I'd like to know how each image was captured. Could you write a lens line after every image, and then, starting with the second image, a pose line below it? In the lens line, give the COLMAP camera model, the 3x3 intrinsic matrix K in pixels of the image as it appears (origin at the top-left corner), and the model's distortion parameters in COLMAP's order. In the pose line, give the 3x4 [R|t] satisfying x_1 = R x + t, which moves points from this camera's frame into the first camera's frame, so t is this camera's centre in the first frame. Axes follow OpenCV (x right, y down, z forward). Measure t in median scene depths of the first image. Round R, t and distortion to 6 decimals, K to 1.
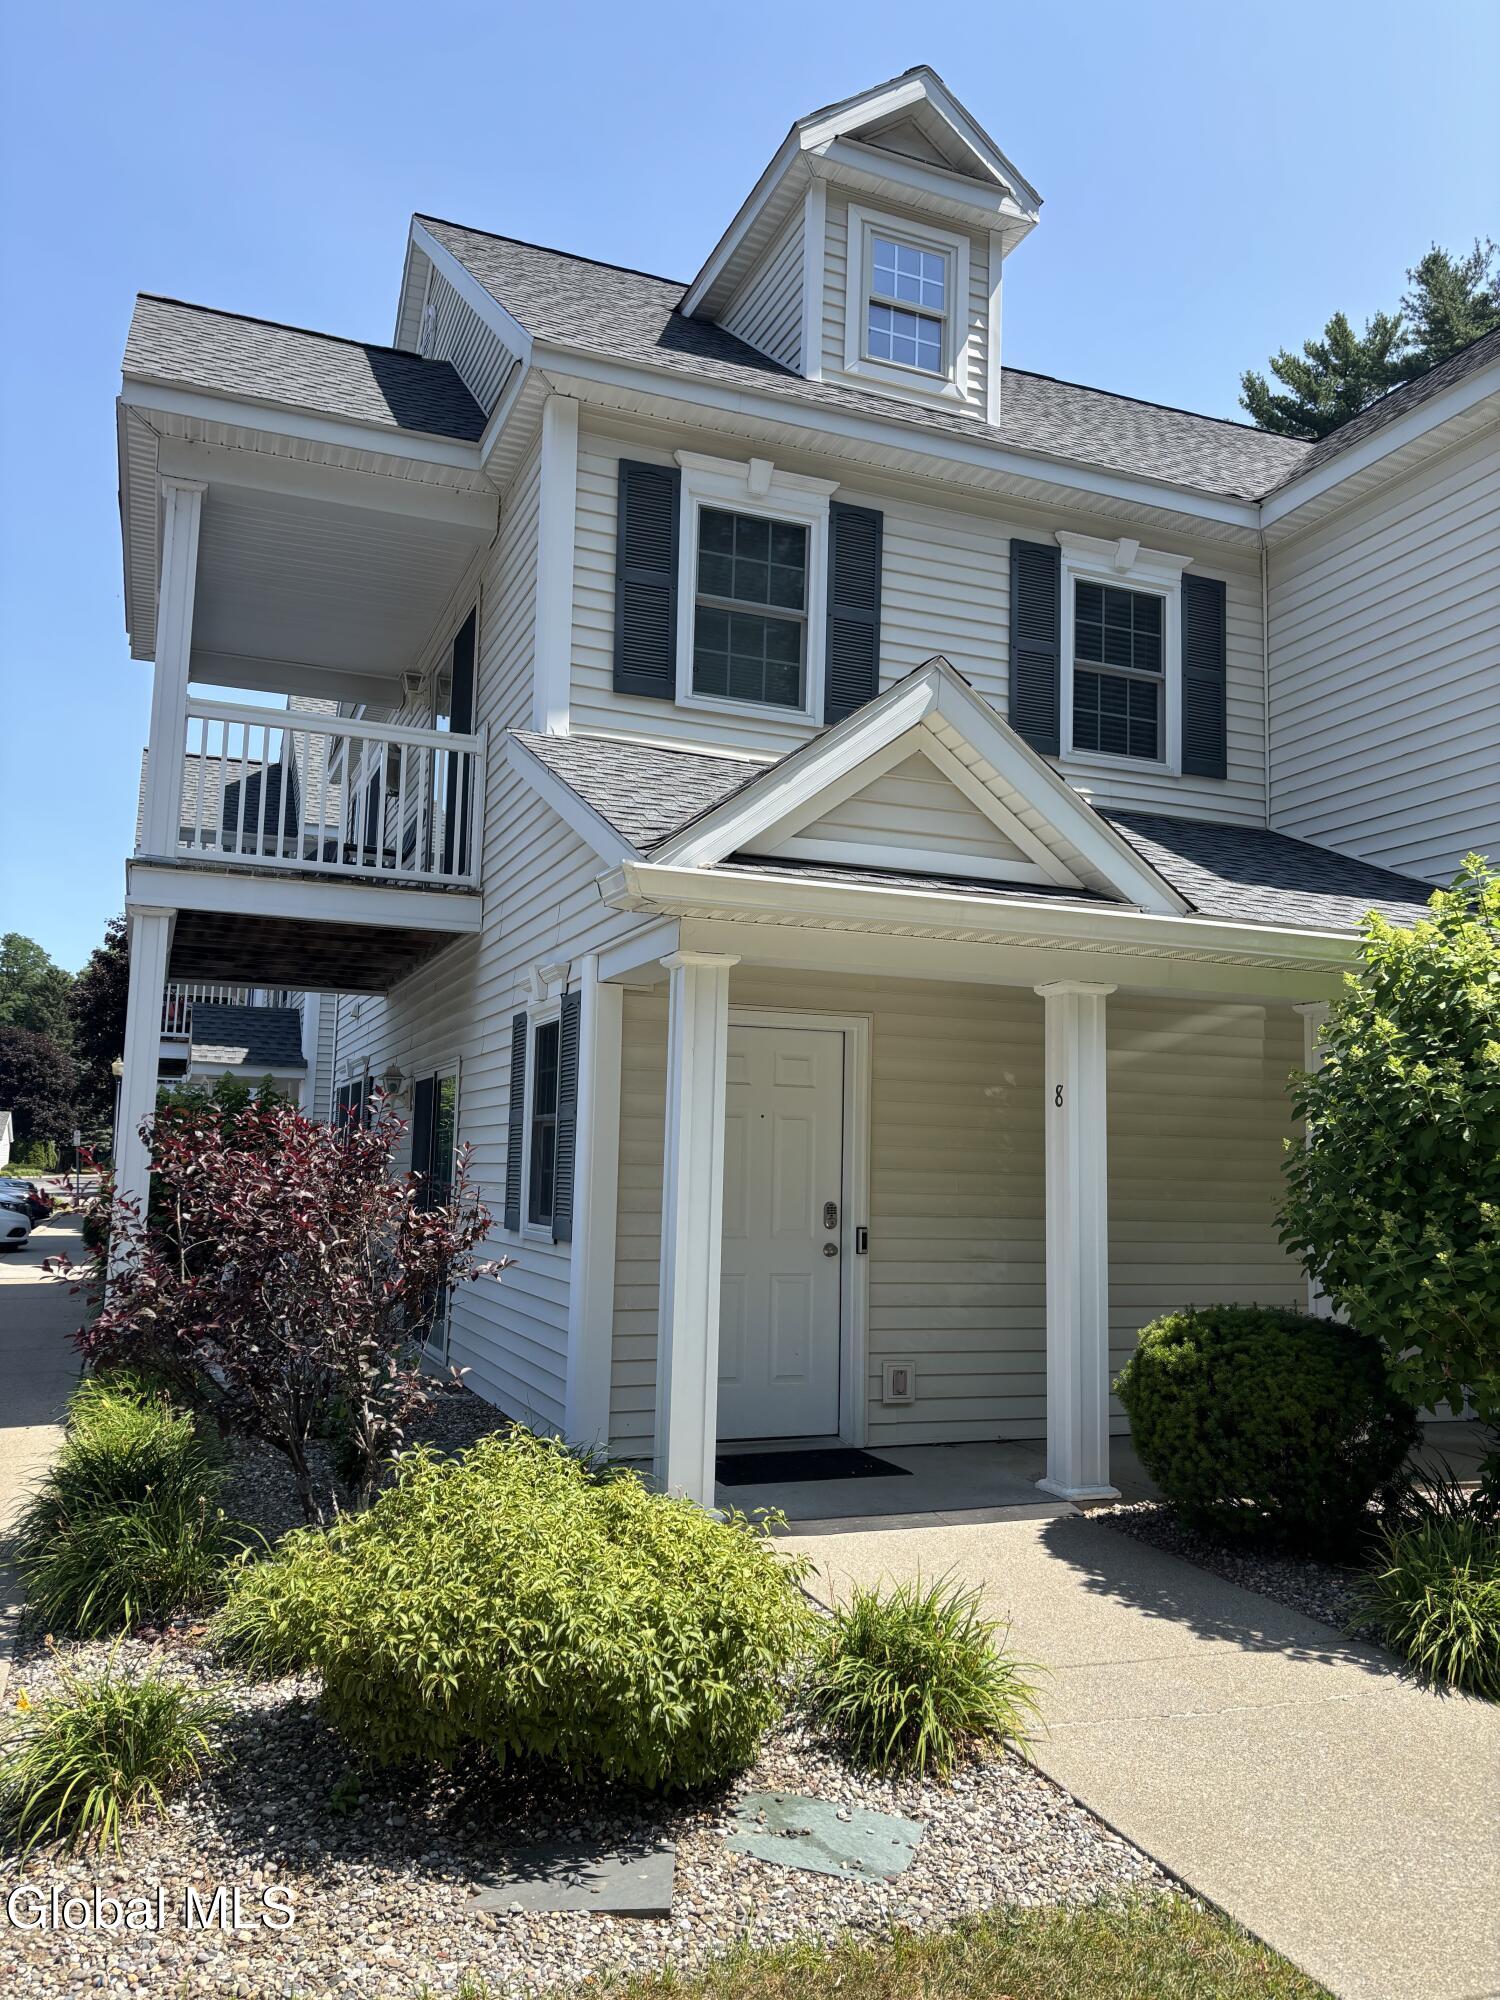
lens RADIAL K [[1481.2, 0, 750.0], [0, 1481.2, 1000.0], [0, 0, 1]] dist [-0.017639, 0.102600]
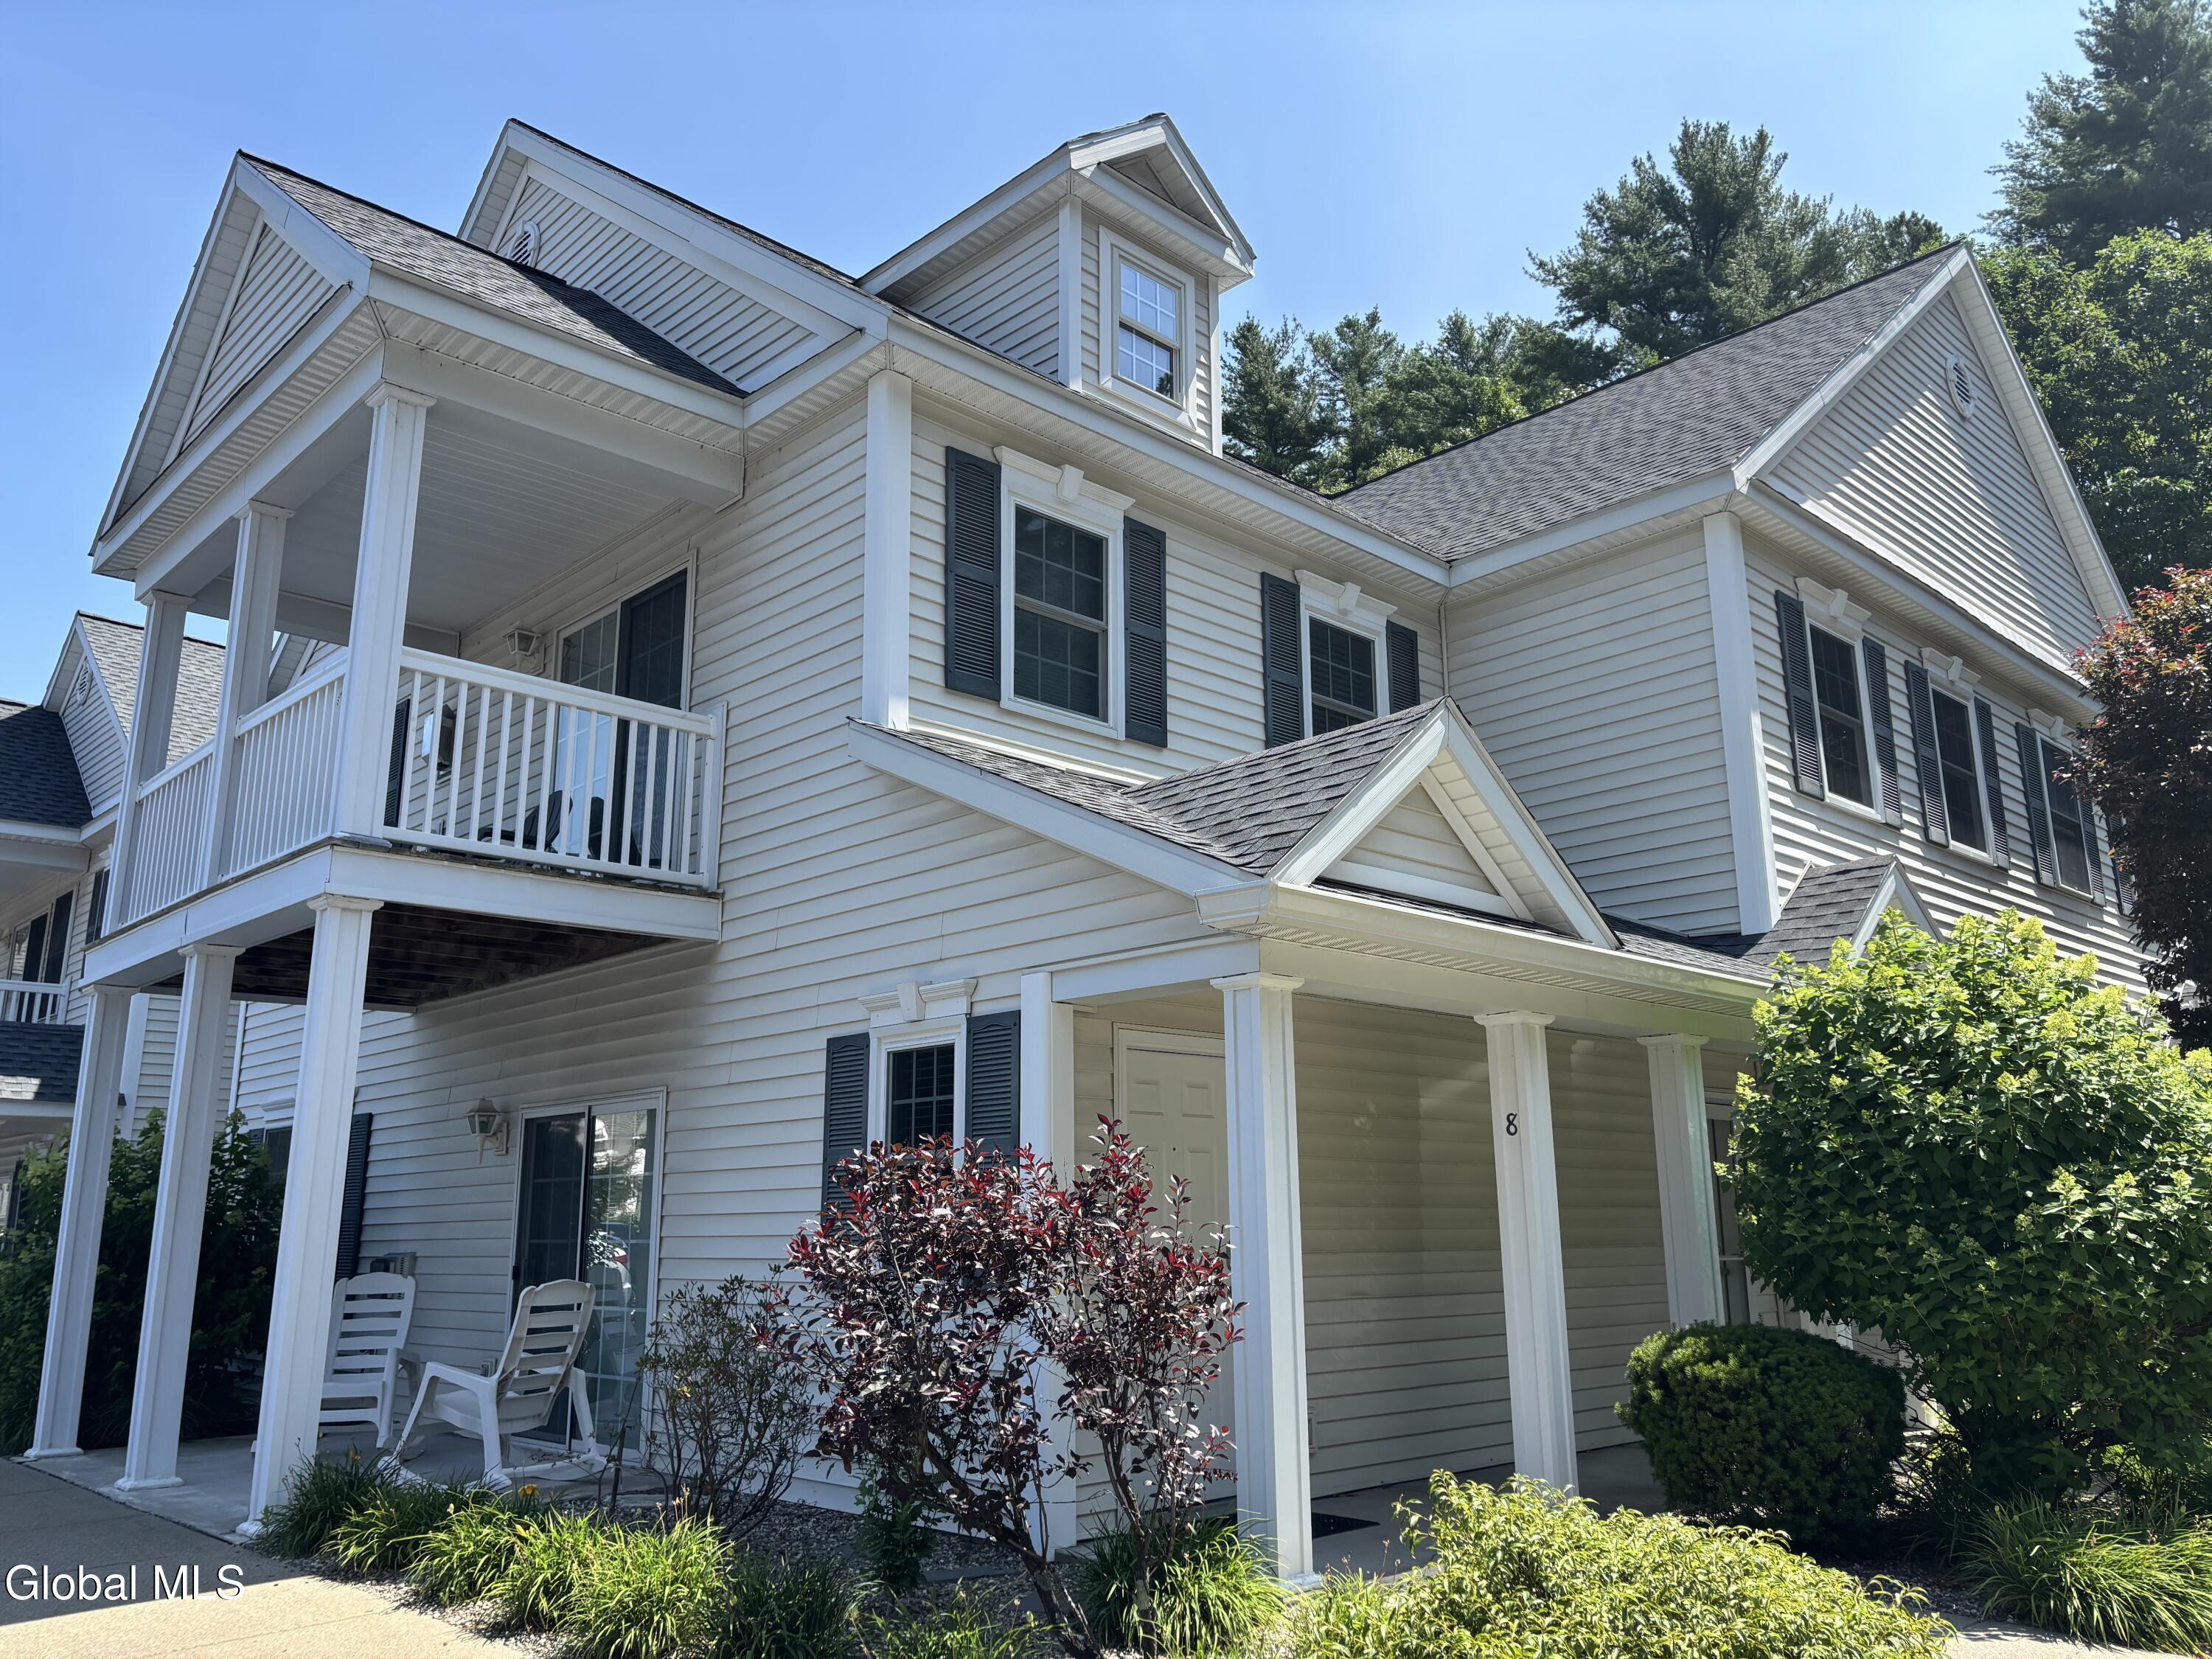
lens RADIAL K [[1644.6, 0, 1106.0], [0, 1644.6, 829.5], [0, 0, 1]] dist [0.069962, -0.083046]
pose [[0.931612, 0.060561, 0.358373, -0.338103], [-0.016959, 0.992189, -0.123582, 0.005979], [-0.363058, 0.109052, 0.925363, 0.011605]]
